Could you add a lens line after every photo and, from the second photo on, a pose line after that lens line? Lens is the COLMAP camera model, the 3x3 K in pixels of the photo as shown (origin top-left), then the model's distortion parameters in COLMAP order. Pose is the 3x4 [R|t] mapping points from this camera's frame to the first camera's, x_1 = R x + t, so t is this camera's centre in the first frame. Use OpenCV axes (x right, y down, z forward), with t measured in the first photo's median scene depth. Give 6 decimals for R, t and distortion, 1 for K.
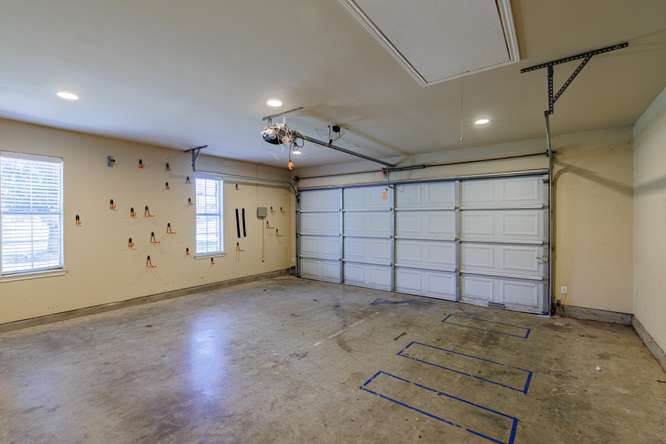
lens RADIAL K [[301.5, 0, 334.0], [0, 301.5, 220.0], [0, 0, 1]] dist [0.000113, -0.000061]
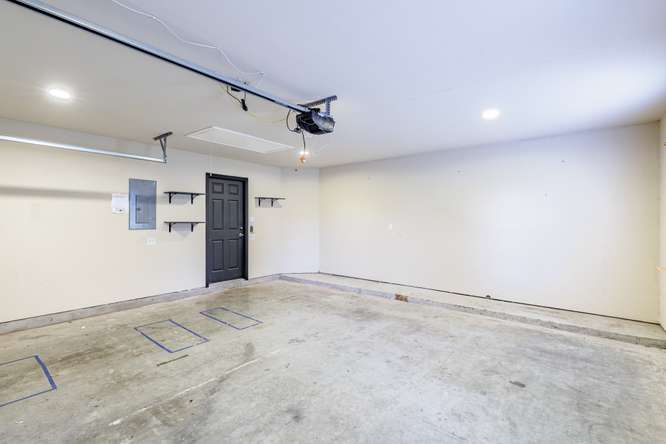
lens RADIAL K [[301.5, 0, 332.2], [0, 301.5, 220.3], [0, 0, 1]] dist [0.000113, -0.000061]
pose [[-0.998217, -0.001878, 0.059652, -0.285544], [-0.001474, 0.999976, 0.006820, -0.006634], [-0.059663, 0.006719, -0.998196, 1.917735]]
